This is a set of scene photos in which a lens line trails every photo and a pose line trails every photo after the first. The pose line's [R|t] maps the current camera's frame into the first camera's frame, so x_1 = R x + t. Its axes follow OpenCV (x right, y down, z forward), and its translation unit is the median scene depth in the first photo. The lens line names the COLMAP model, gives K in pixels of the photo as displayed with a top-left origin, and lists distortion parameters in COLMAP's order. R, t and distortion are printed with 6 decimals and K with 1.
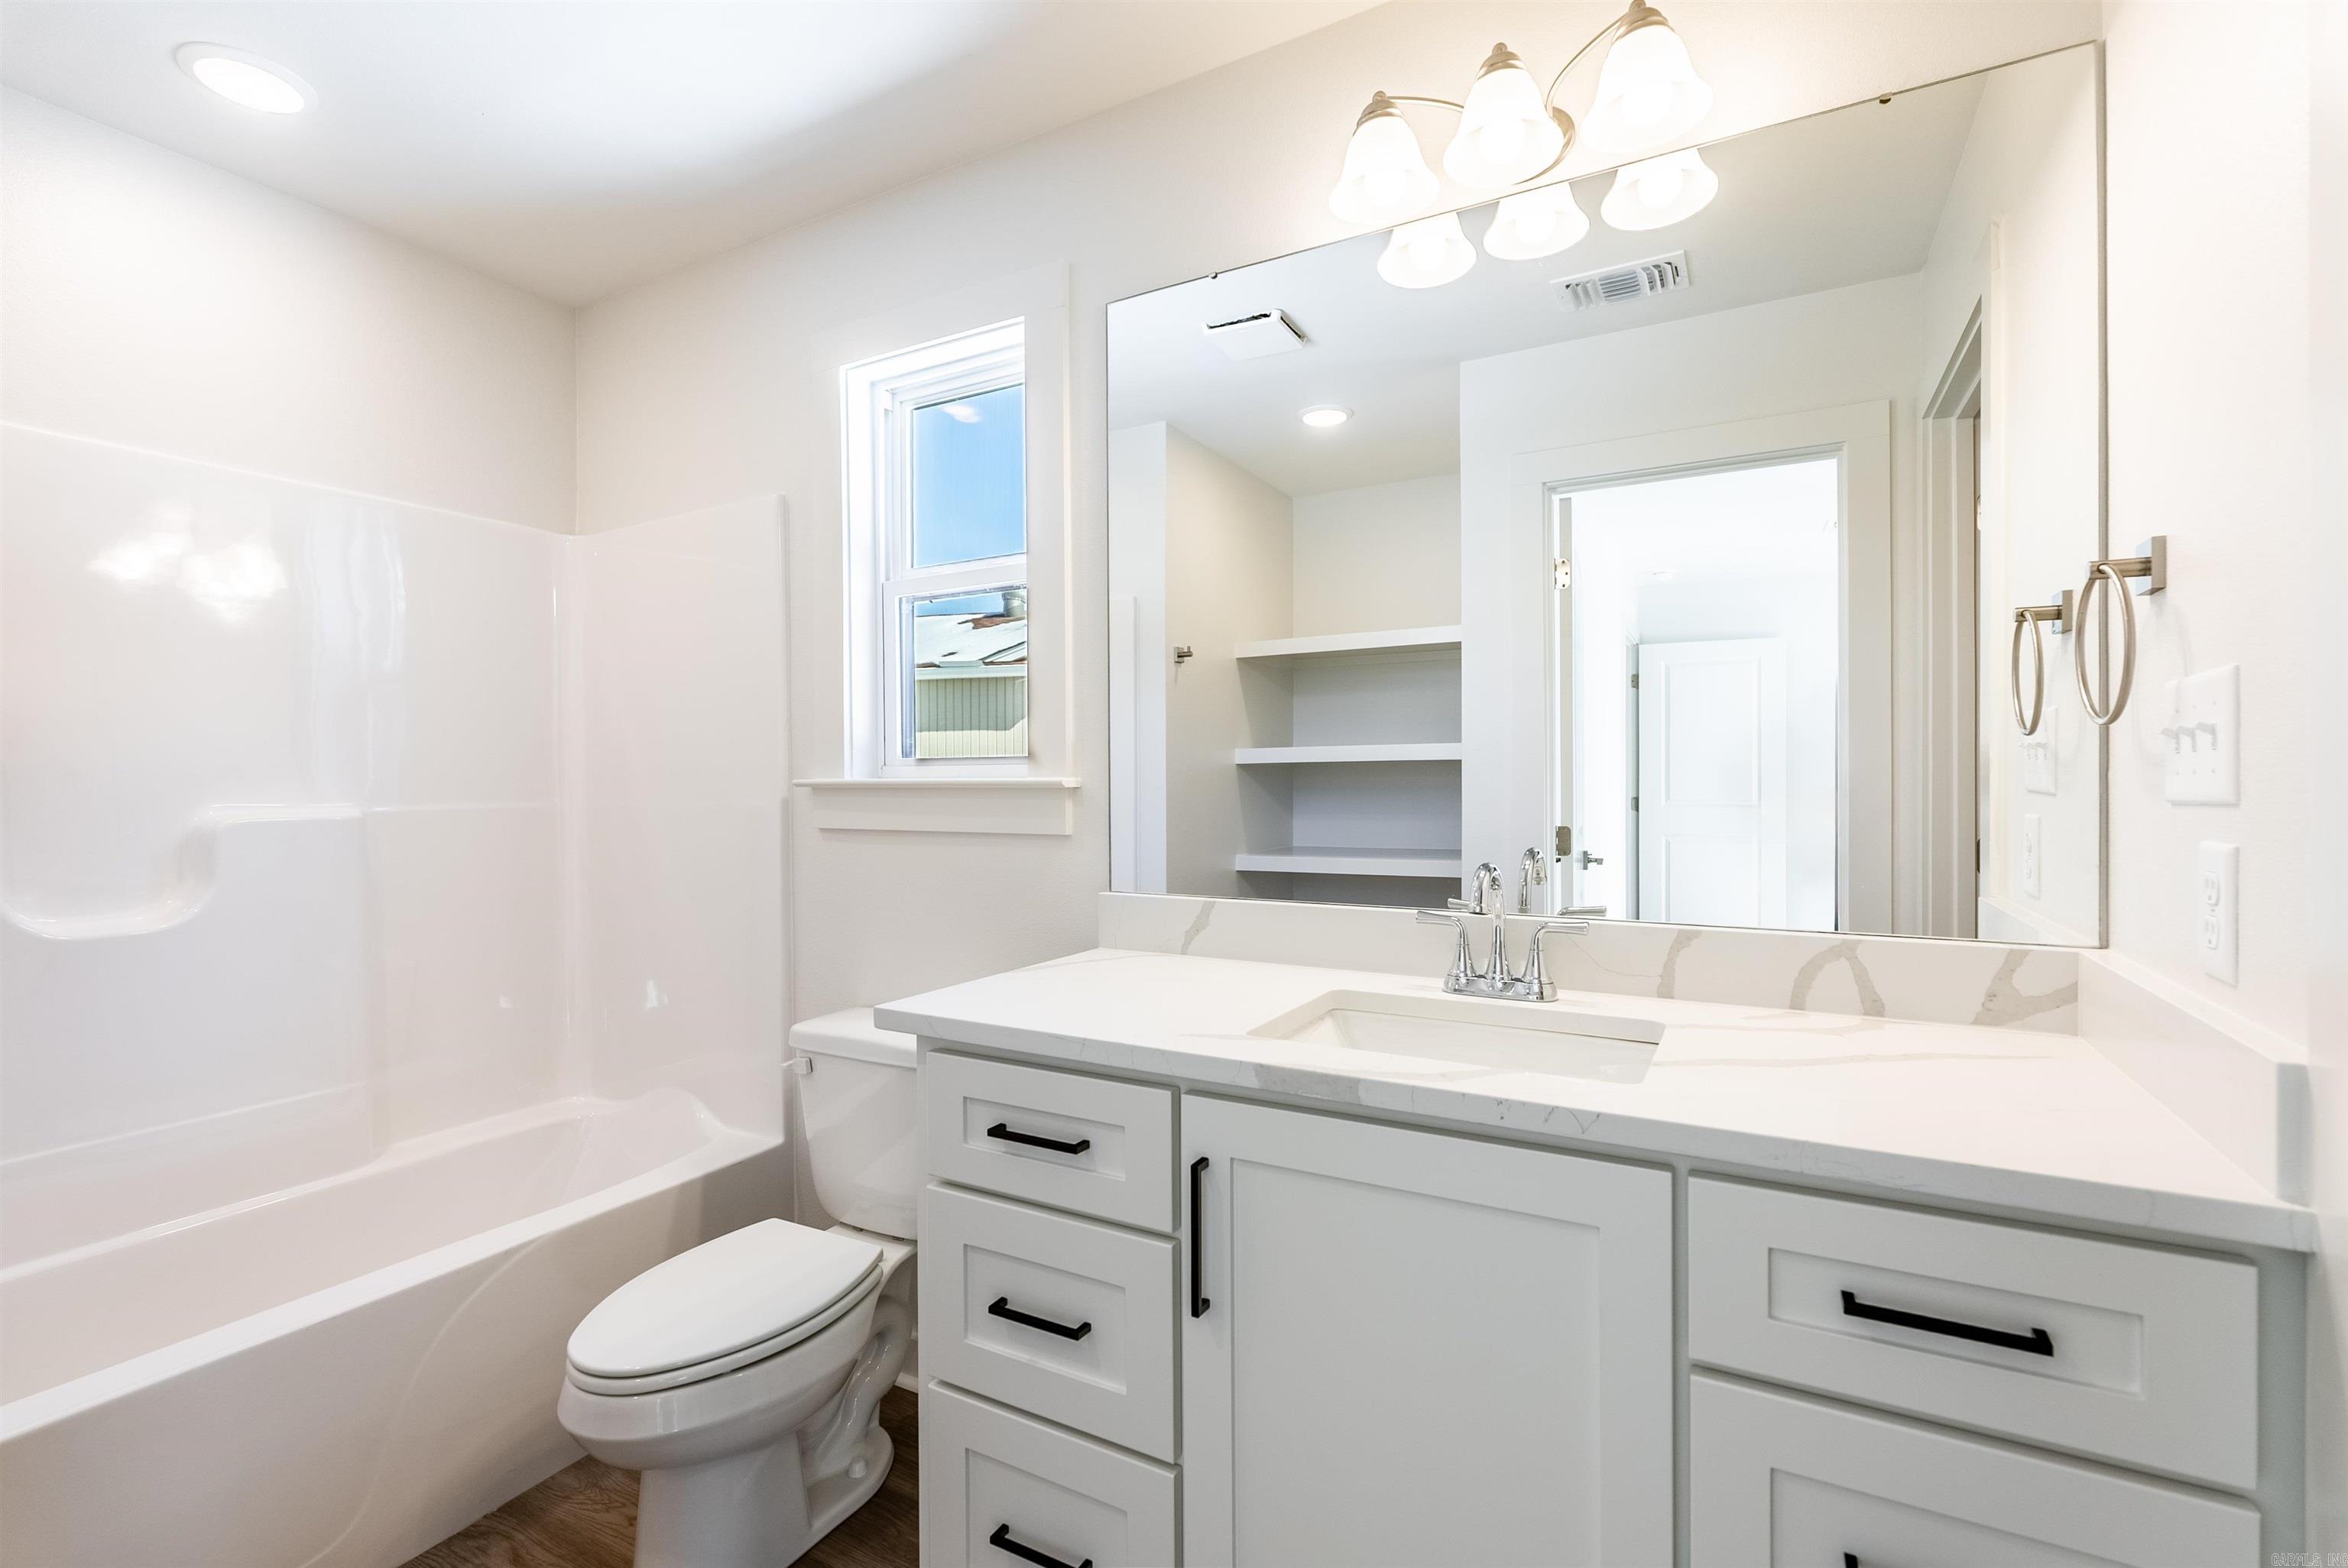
lens RADIAL K [[1048.1, 0, 1169.7], [0, 1048.1, 781.4], [0, 0, 1]] dist [-0.003348, -0.000081]
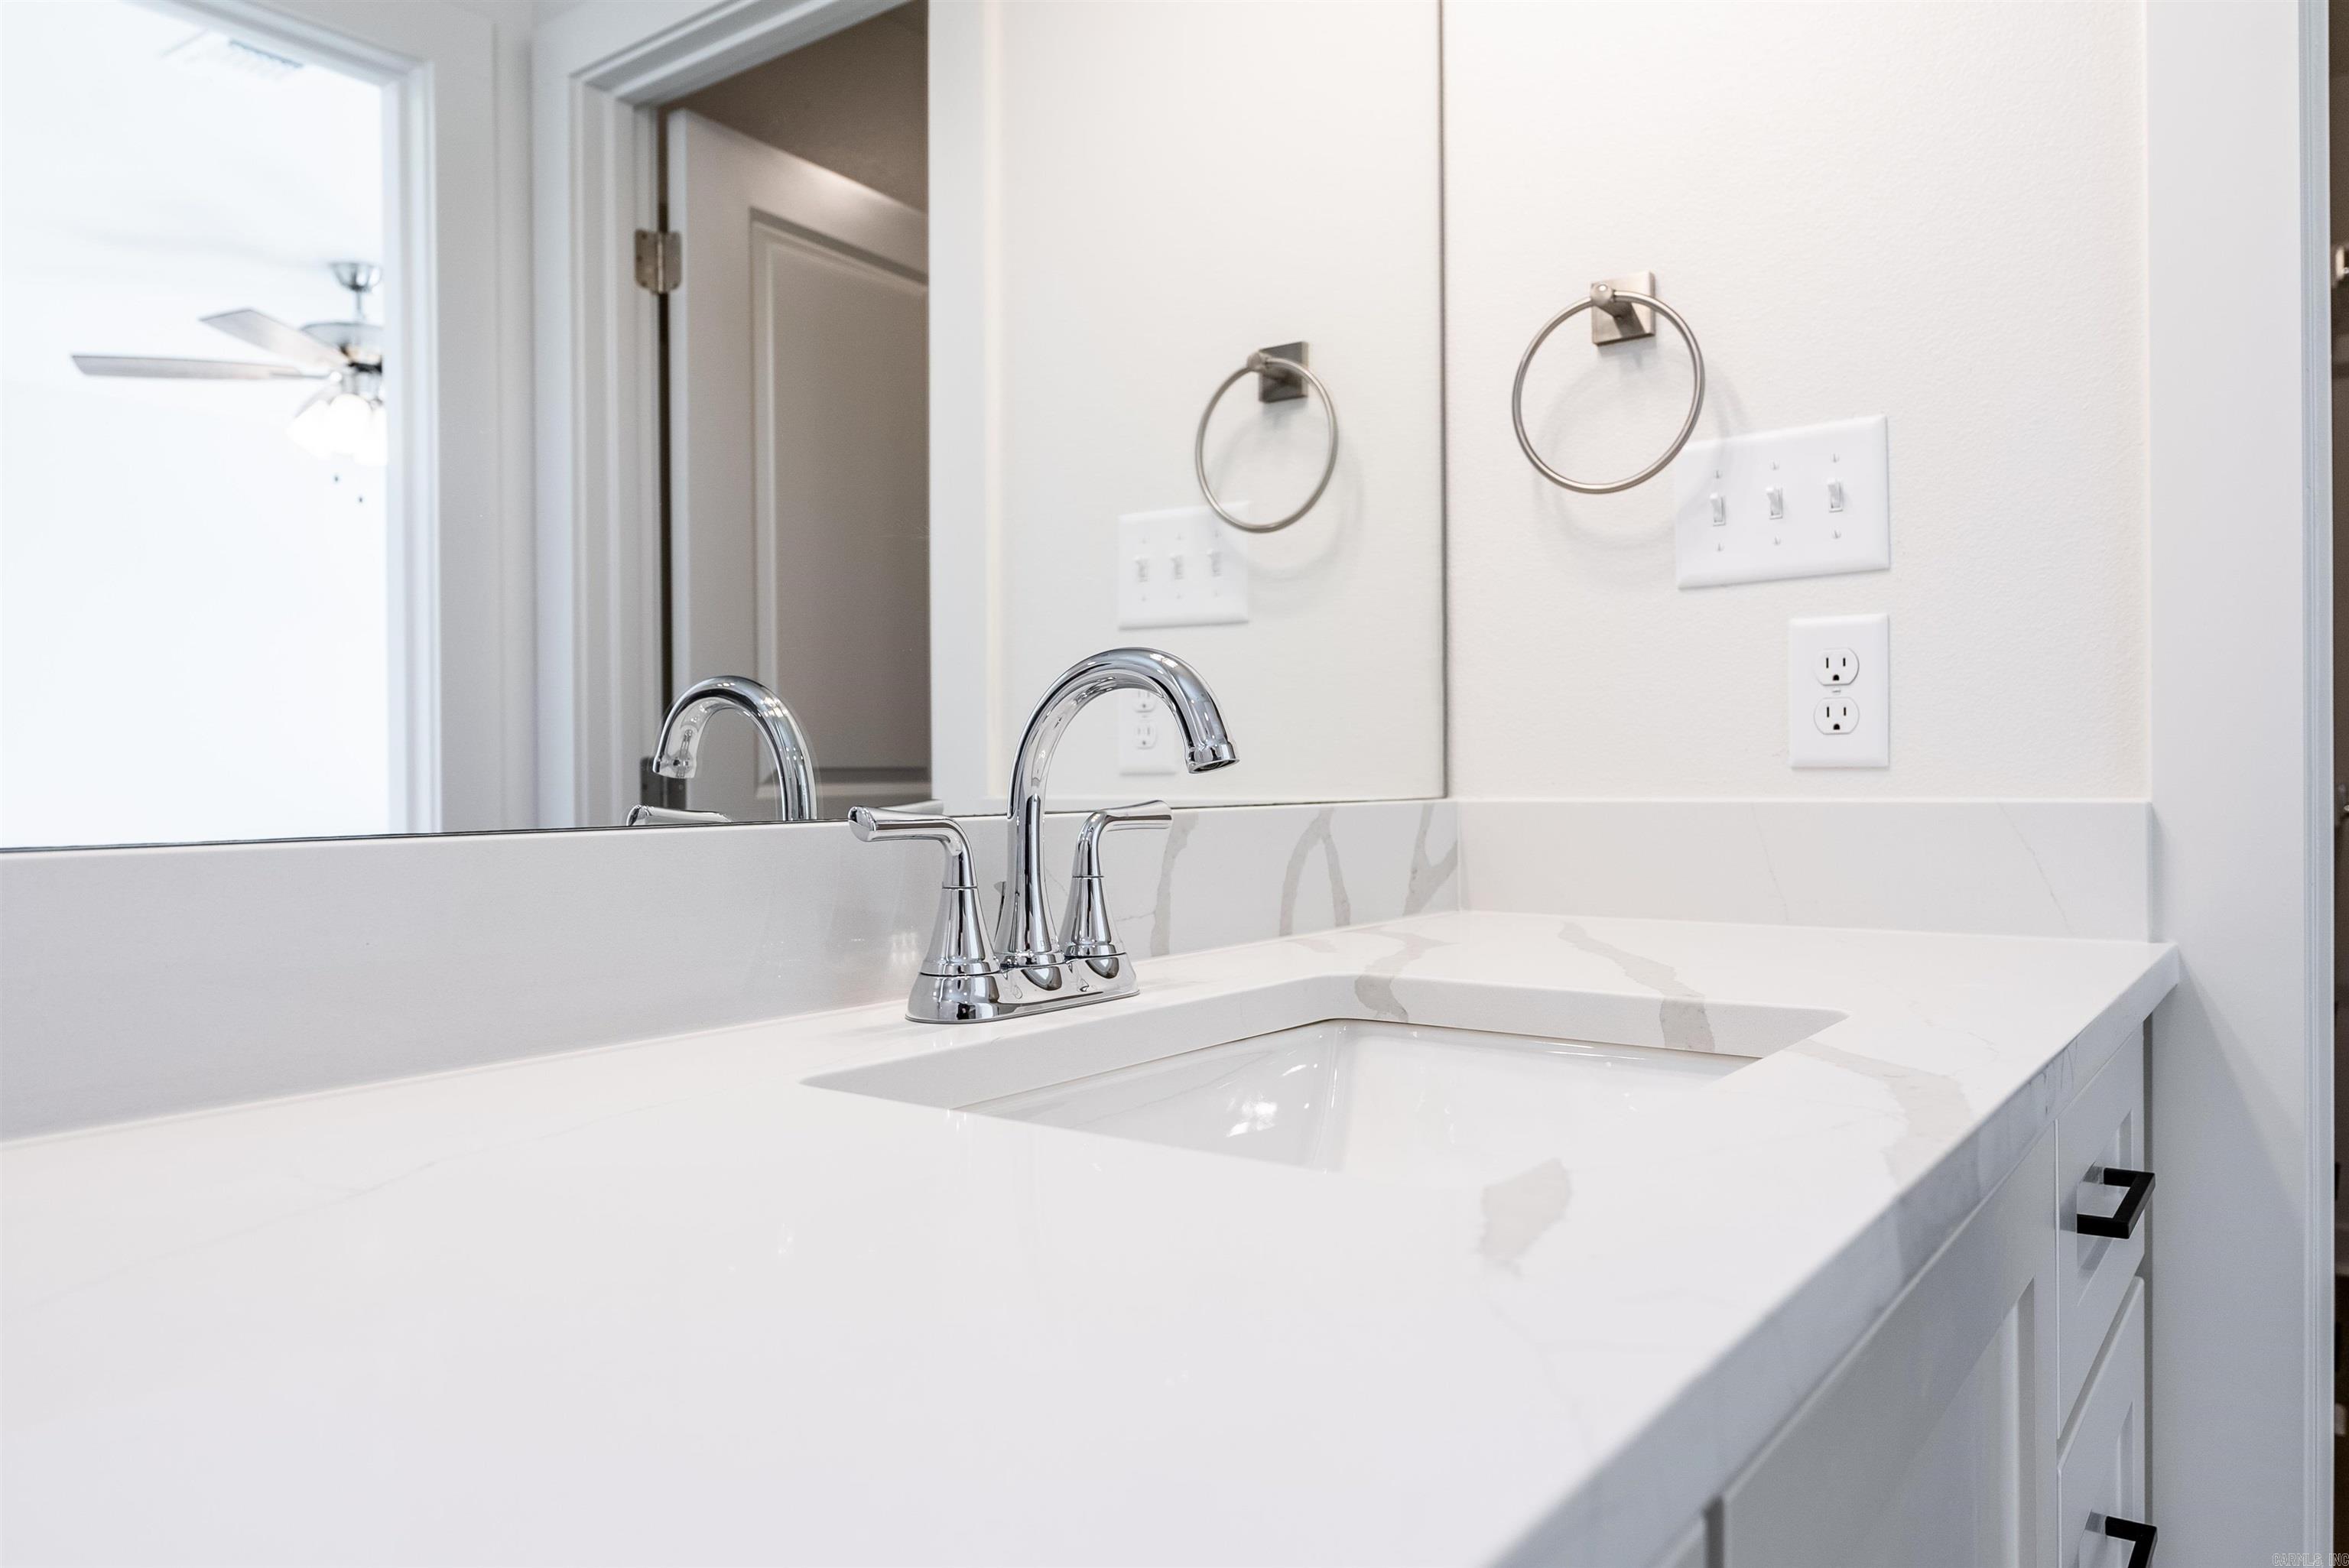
lens RADIAL K [[1602.8, 0, 1172.9], [0, 1602.8, 783.0], [0, 0, 1]] dist [0.022187, -0.000676]
pose [[0.137228, -0.003452, 0.990534, -0.300171], [0.009608, 0.999952, 0.002154, 0.136031], [-0.990493, 0.009221, 0.137254, 0.977825]]
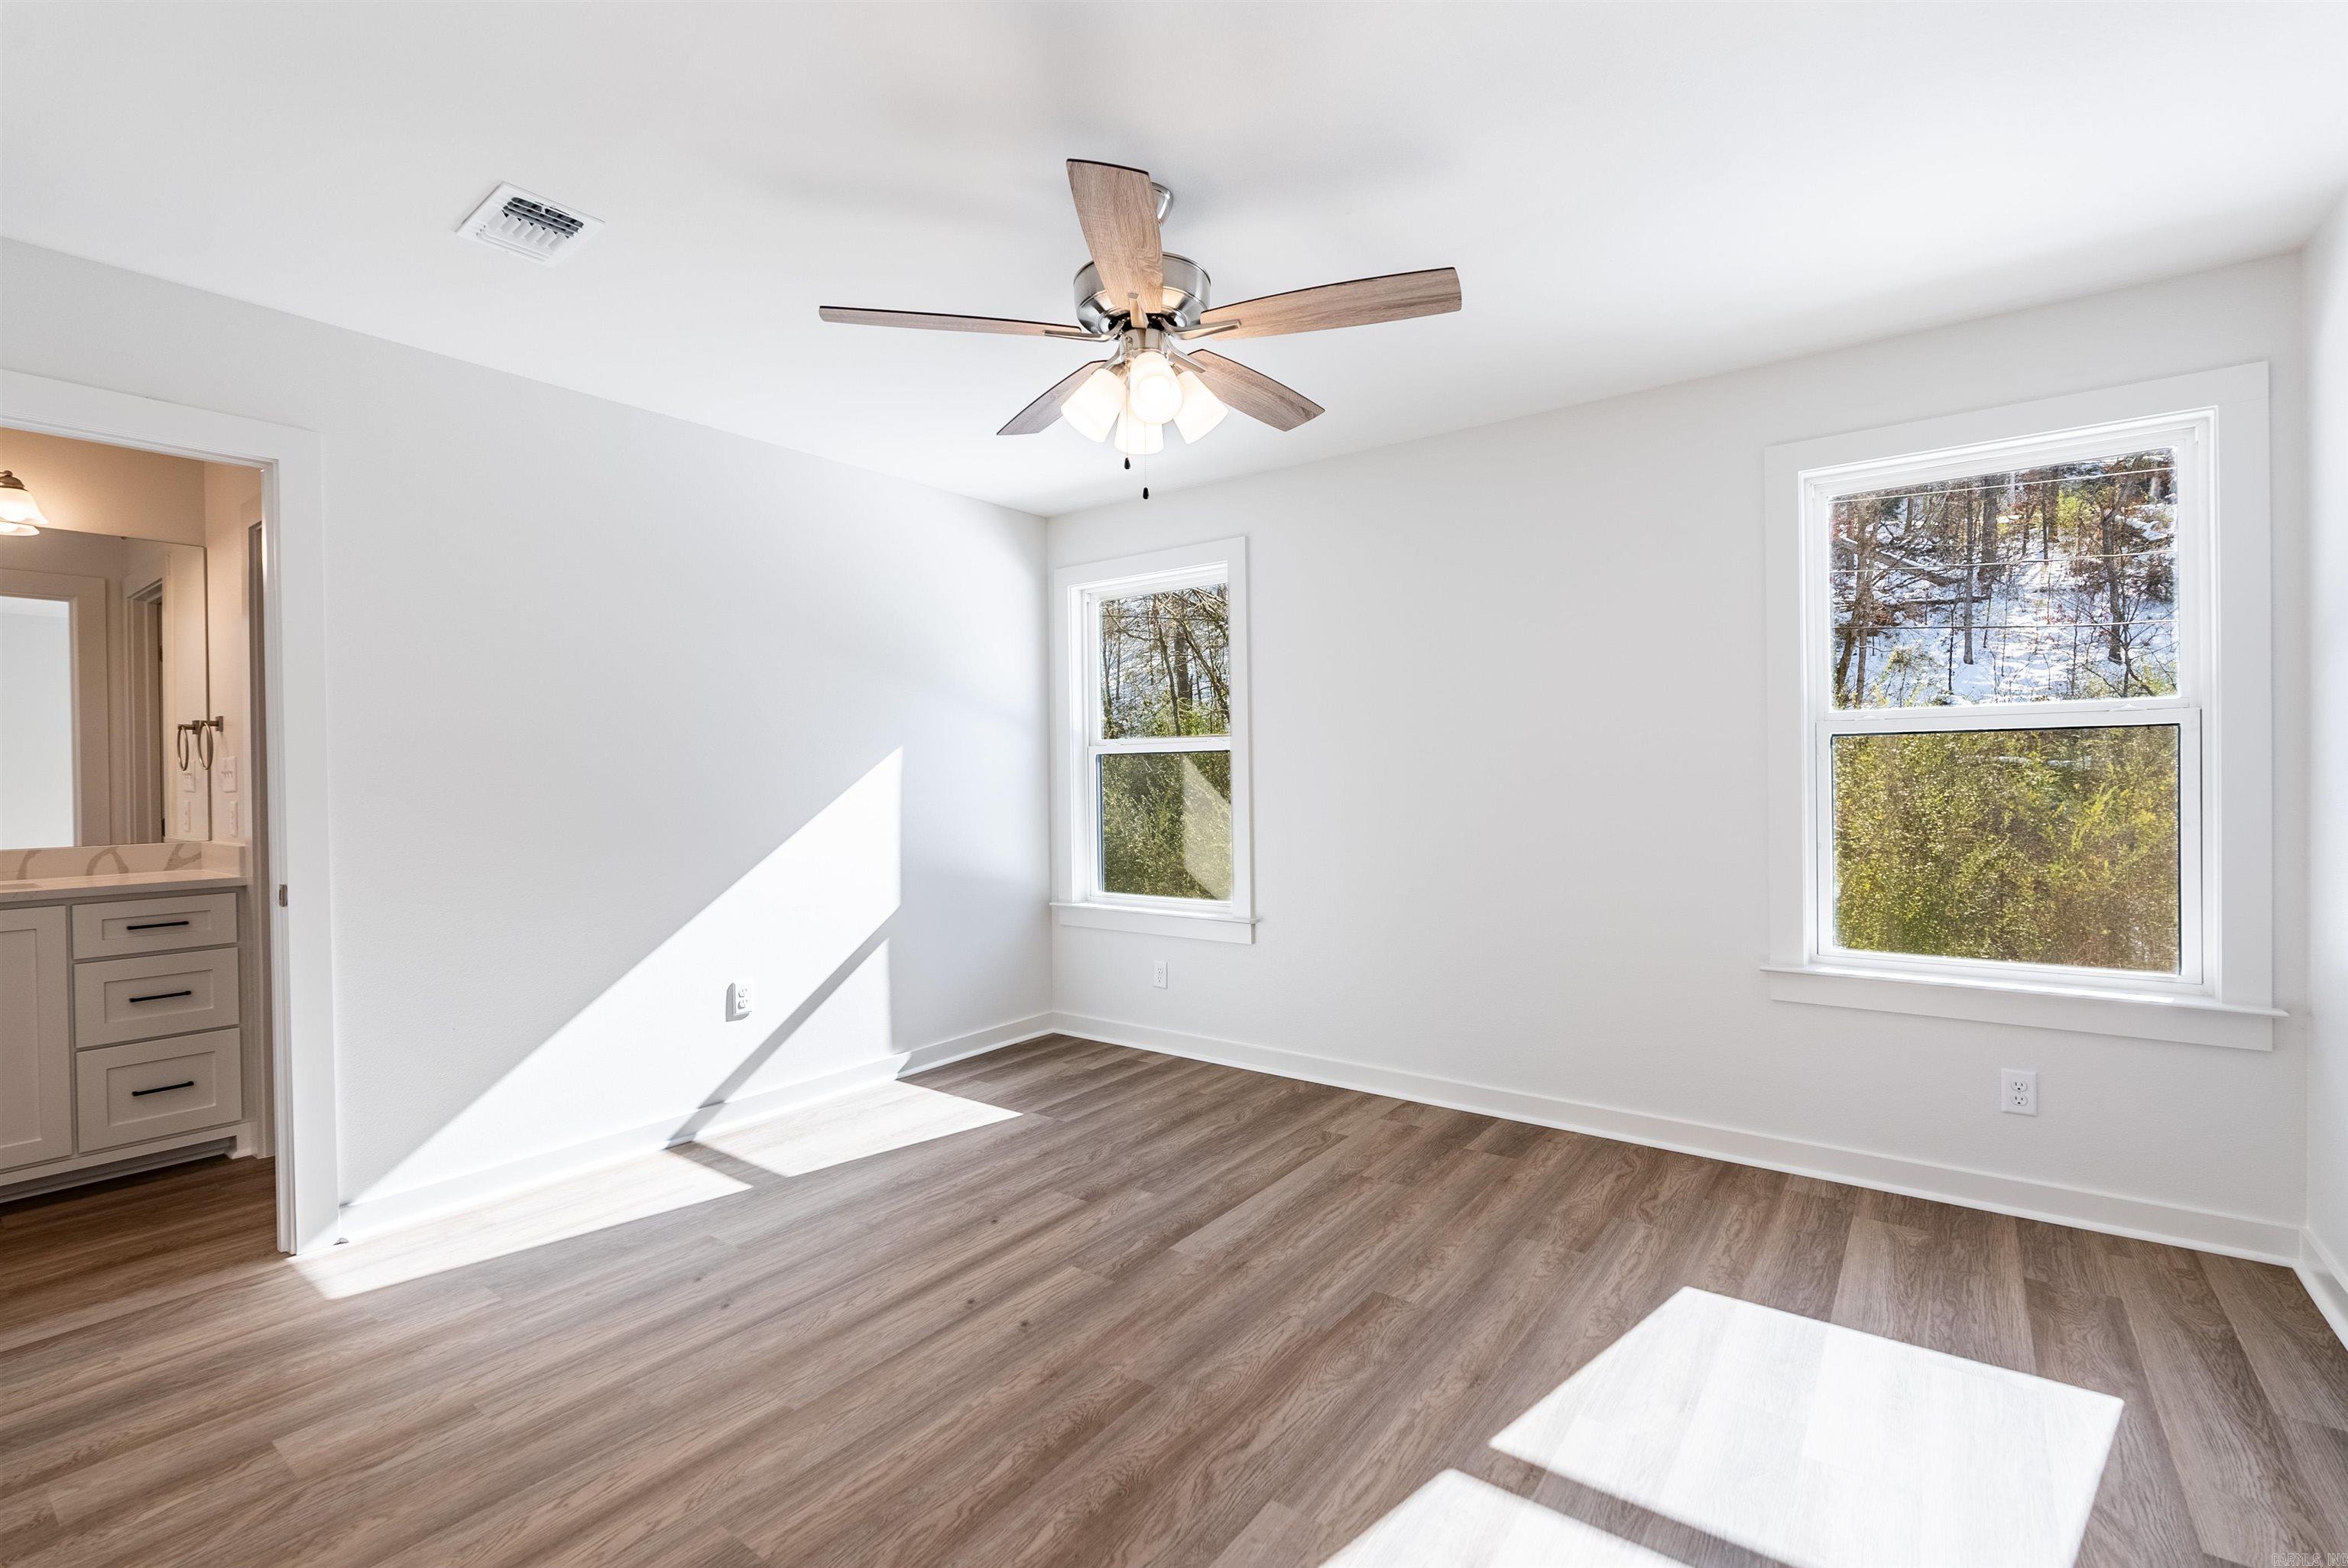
lens RADIAL K [[1048.1, 0, 1167.1], [0, 1048.1, 783.8], [0, 0, 1]] dist [-0.003348, -0.000081]
pose [[0.141243, -0.001248, 0.989974, -1.614178], [0.011768, 0.999931, -0.000419, 0.028748], [-0.989905, 0.011709, 0.141248, -2.048186]]
